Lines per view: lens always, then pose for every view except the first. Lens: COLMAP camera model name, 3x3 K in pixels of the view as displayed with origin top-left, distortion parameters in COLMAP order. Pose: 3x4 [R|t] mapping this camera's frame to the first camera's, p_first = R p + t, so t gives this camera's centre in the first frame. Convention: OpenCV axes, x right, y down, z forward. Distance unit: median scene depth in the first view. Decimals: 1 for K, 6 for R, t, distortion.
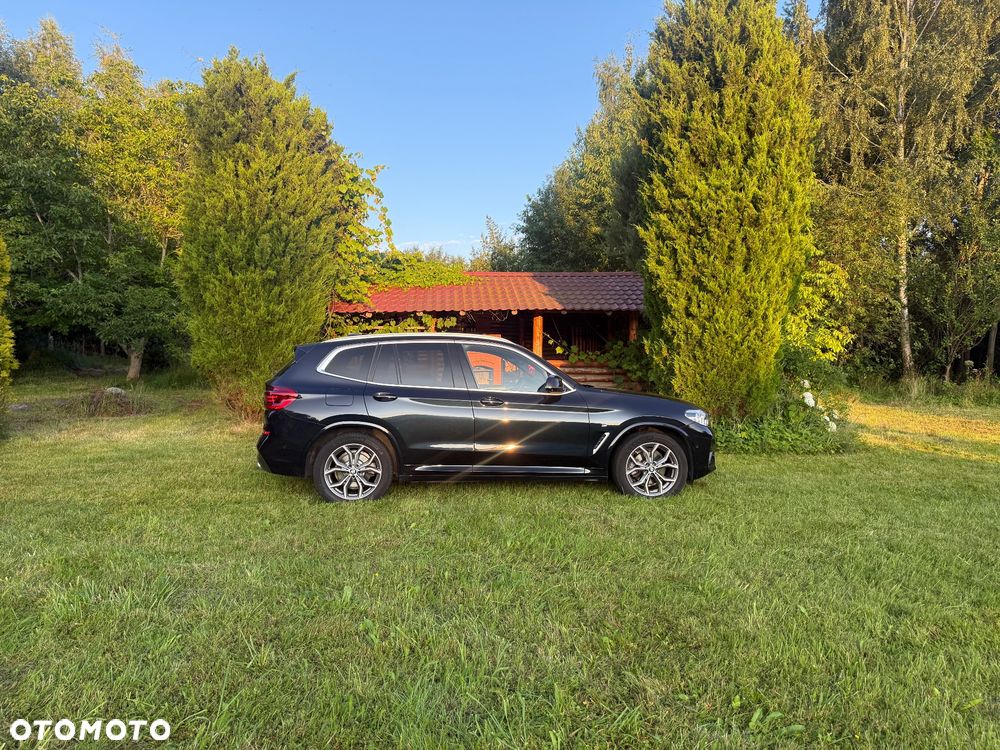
lens RADIAL K [[721.9, 0, 500.5], [0, 721.9, 379.3], [0, 0, 1]] dist [0.044058, -0.057351]
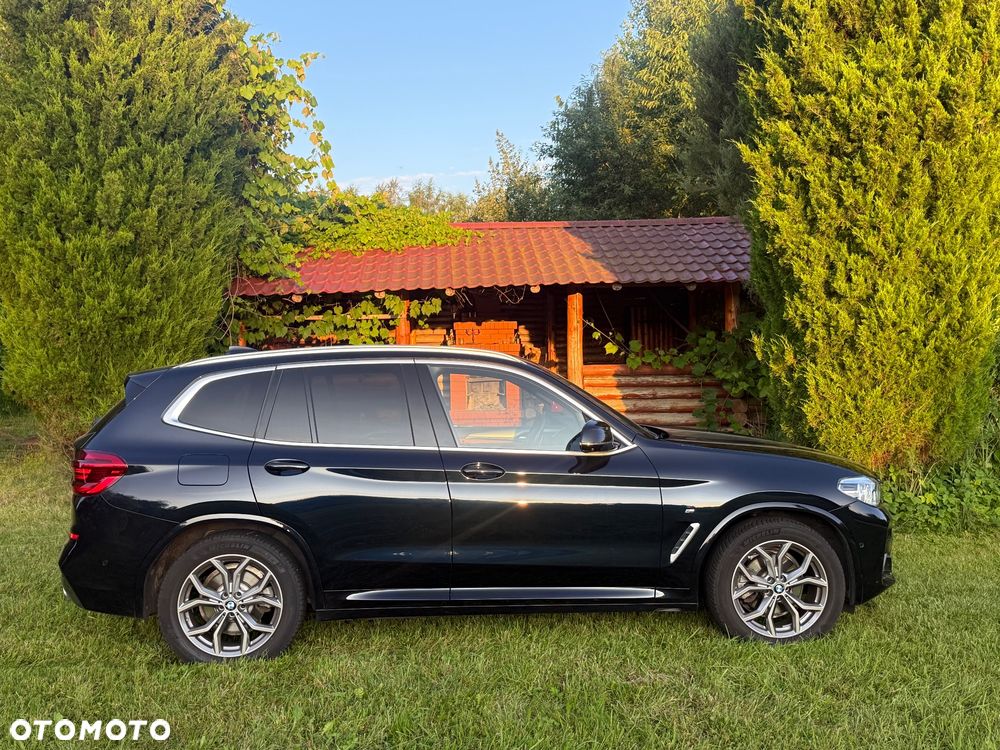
lens RADIAL K [[1074.3, 0, 502.3], [0, 1074.3, 377.6], [0, 0, 1]] dist [0.022093, 0.000000]
pose [[0.999537, -0.018145, -0.024429, 0.016490], [0.018220, 0.999830, 0.002844, -0.029194], [0.024374, -0.003288, 0.999698, 0.129975]]
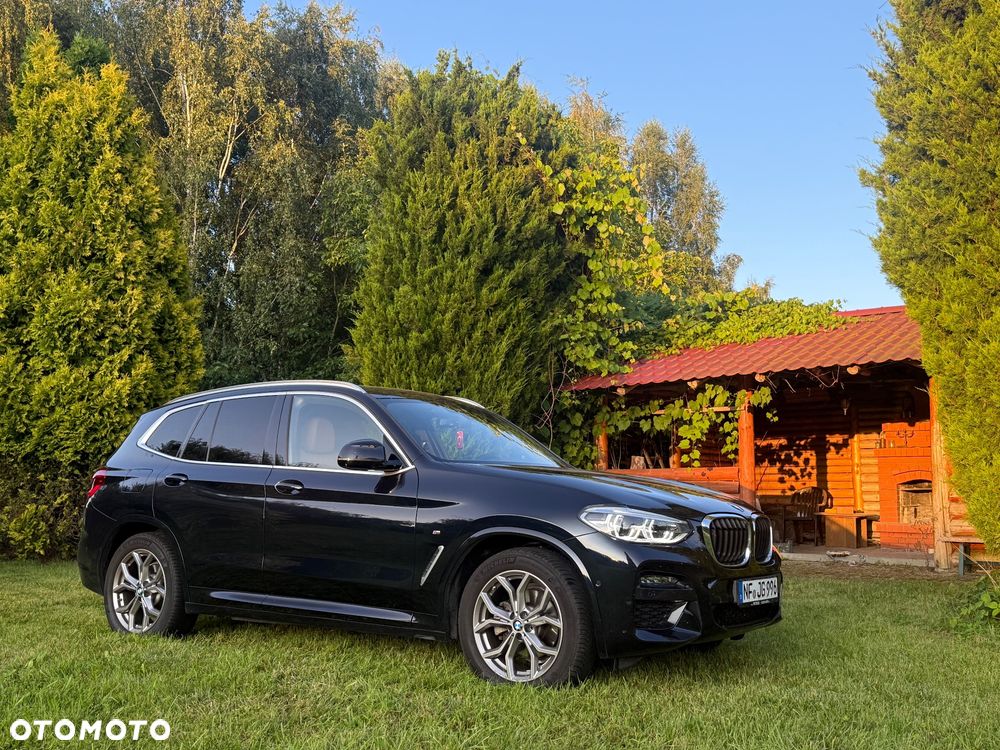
lens RADIAL K [[1074.3, 0, 505.4], [0, 1074.3, 370.5], [0, 0, 1]] dist [0.022093, 0.000000]
pose [[0.745232, -0.078845, -0.662128, 0.499556], [-0.022020, 0.989533, -0.142614, 0.040759], [0.666442, 0.120861, 0.735695, 0.309909]]
